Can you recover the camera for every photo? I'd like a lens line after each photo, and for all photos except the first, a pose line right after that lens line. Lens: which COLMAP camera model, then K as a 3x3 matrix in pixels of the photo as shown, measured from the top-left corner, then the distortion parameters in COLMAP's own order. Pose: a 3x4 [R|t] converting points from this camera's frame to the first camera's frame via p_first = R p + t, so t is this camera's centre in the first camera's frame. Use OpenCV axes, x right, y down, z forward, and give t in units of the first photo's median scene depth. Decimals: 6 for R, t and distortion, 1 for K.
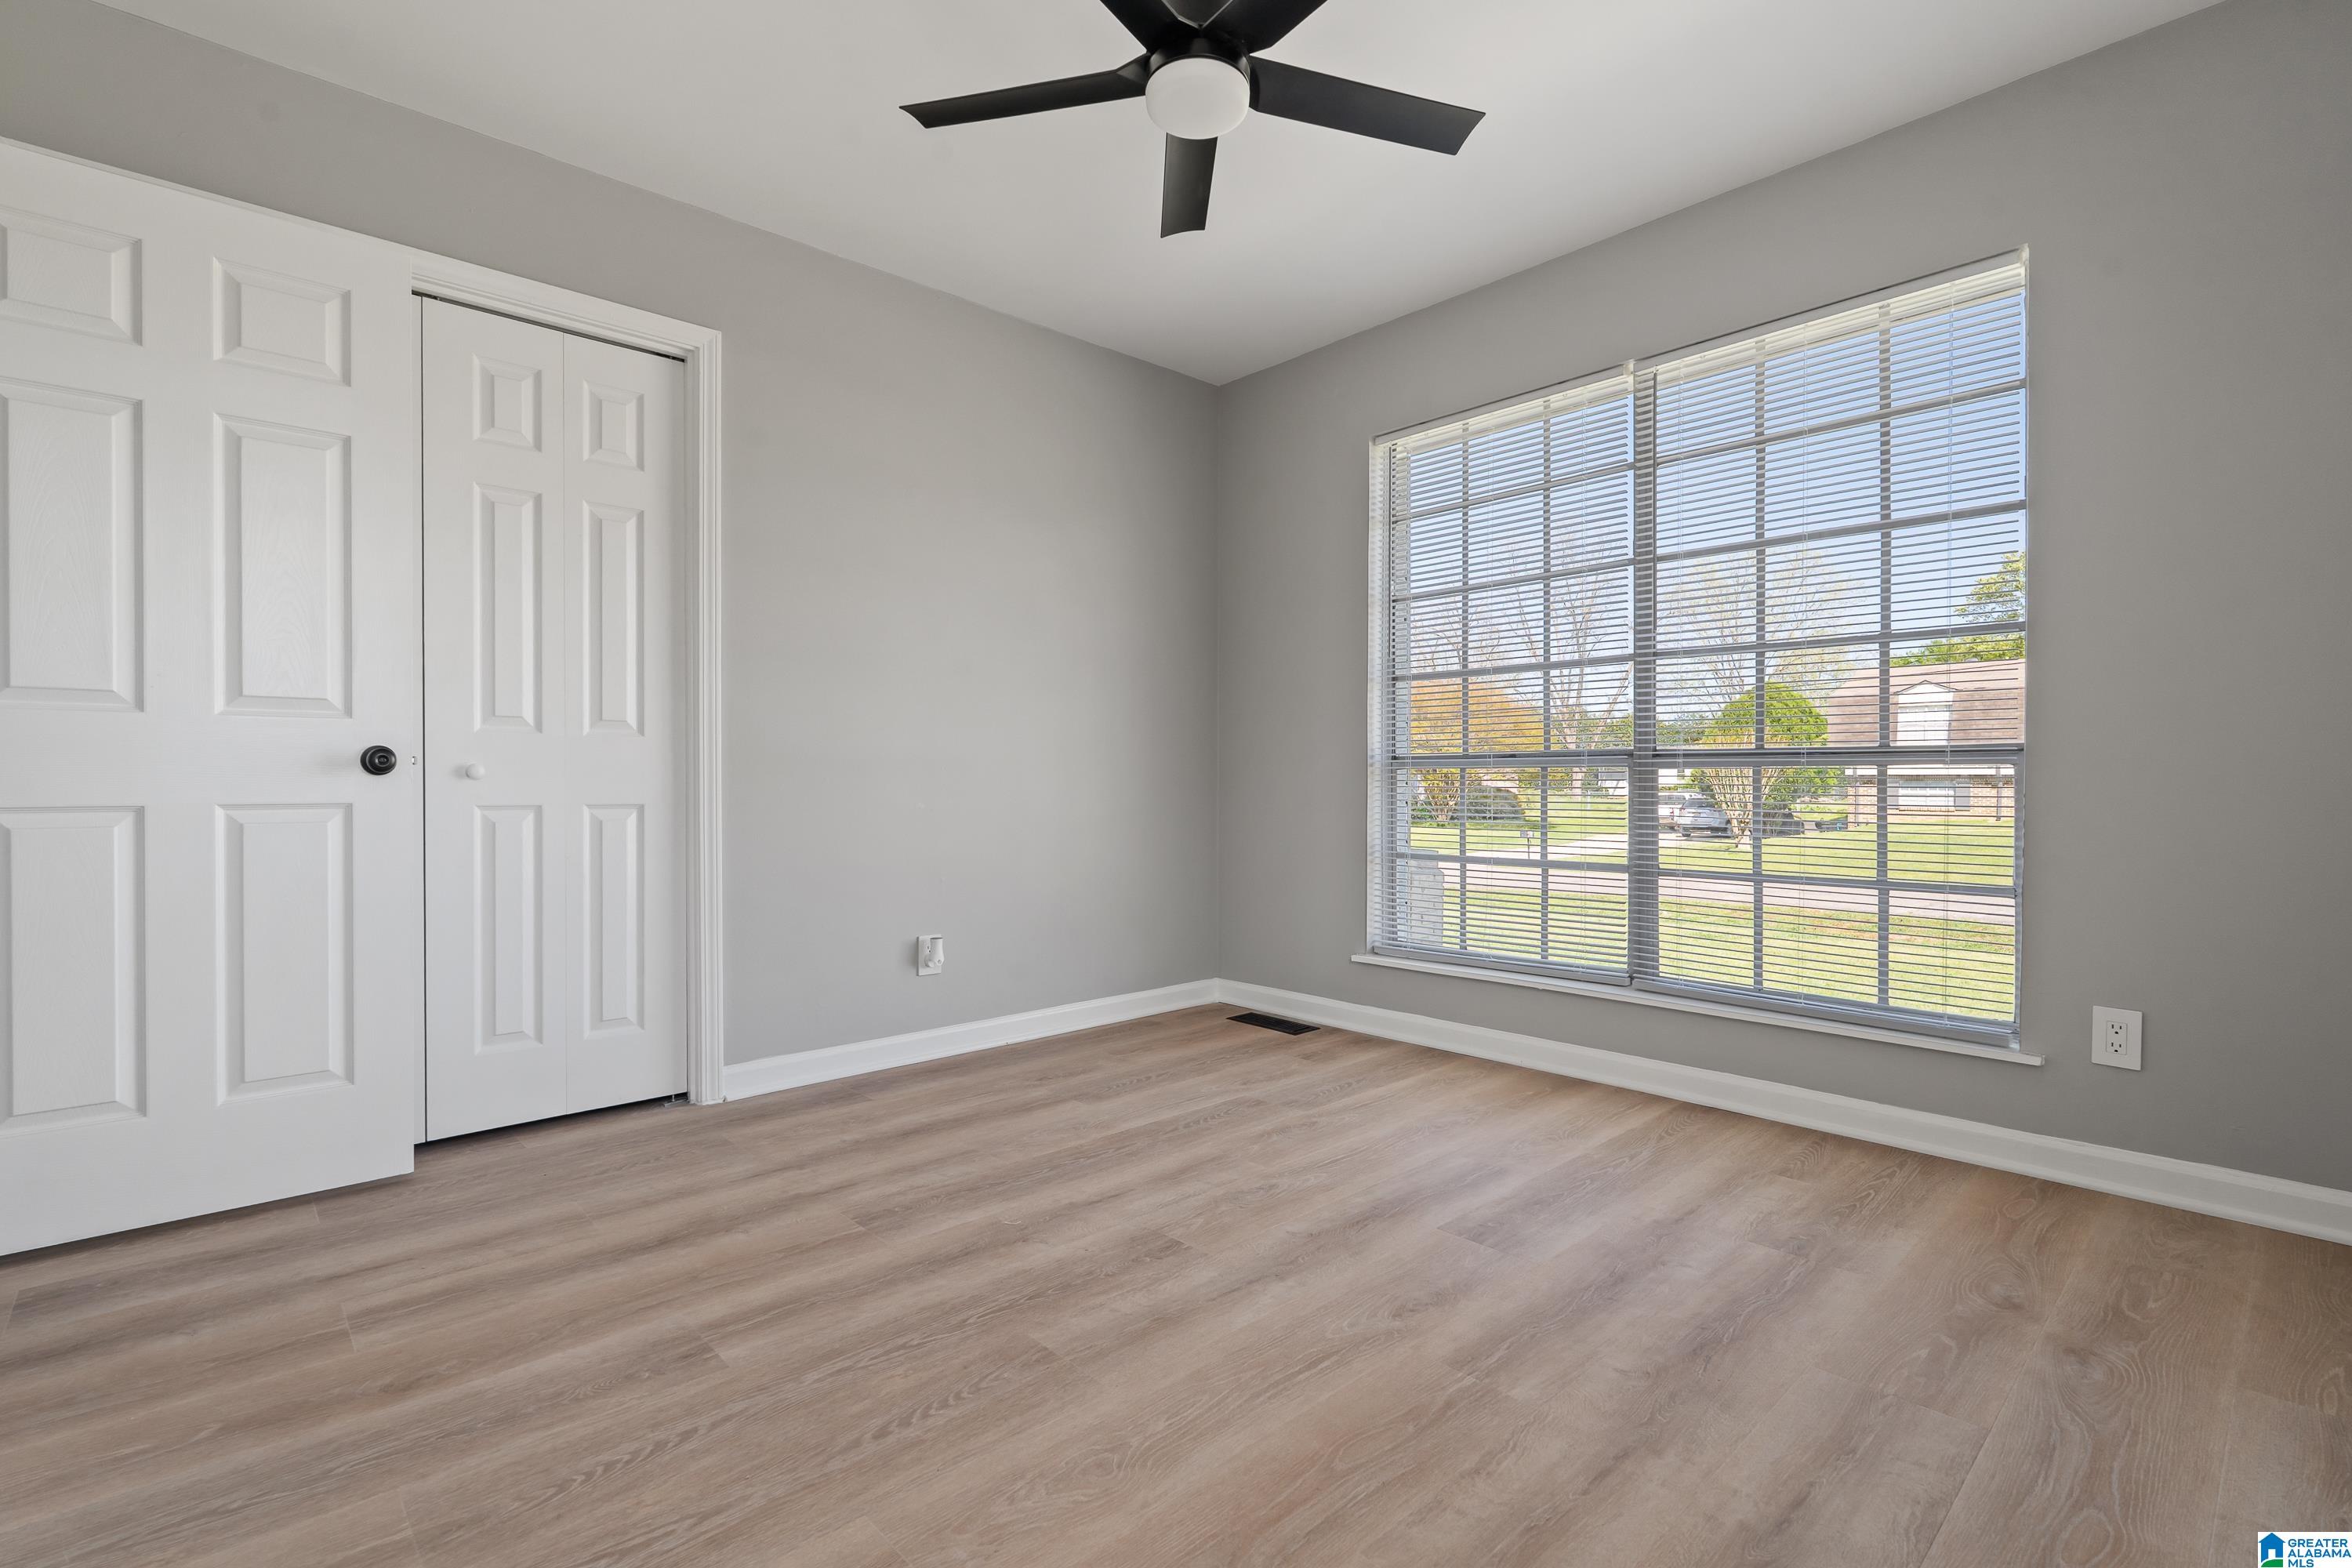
lens RADIAL K [[1075.2, 0, 1166.3], [0, 1075.2, 801.7], [0, 0, 1]] dist [0.000460, 0.000225]
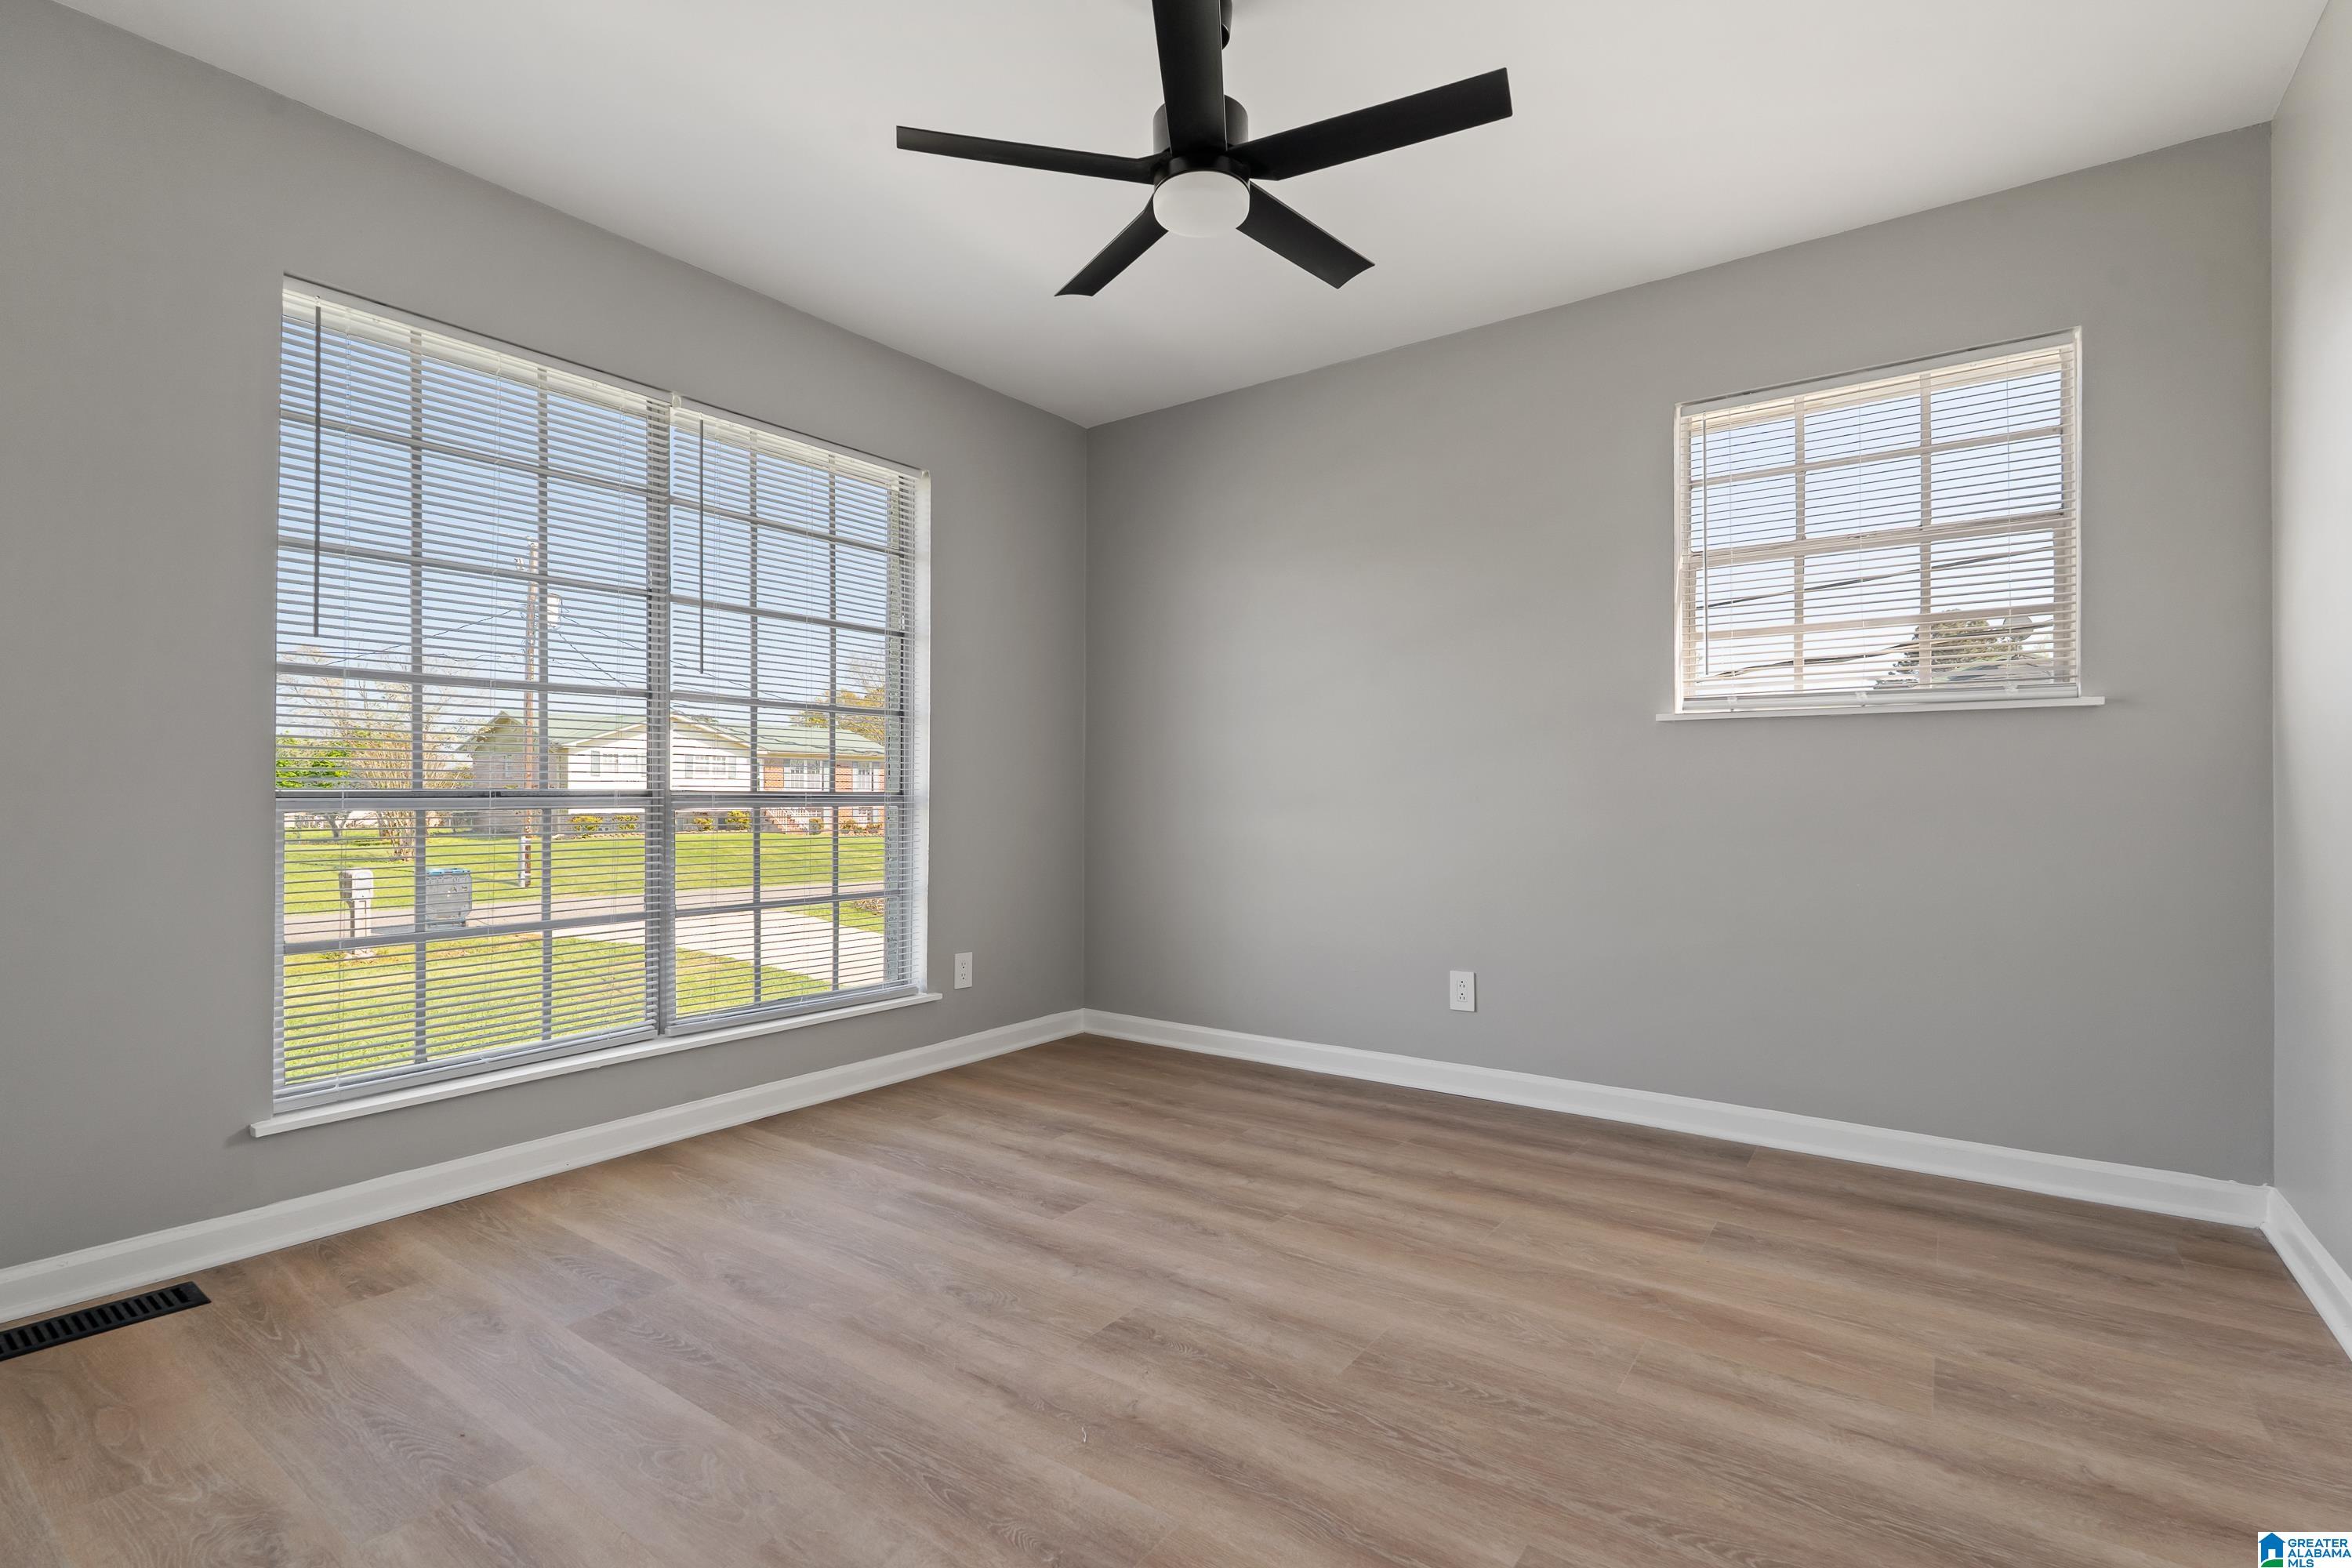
lens RADIAL K [[1082.0, 0, 1185.6], [0, 1082.0, 796.4], [0, 0, 1]] dist [-0.003616, -0.000391]
pose [[-0.210128, 0.001305, 0.977673, -0.798895], [0.019351, 0.999809, 0.002825, -0.047339], [-0.977482, 0.019513, -0.210113, 0.968403]]
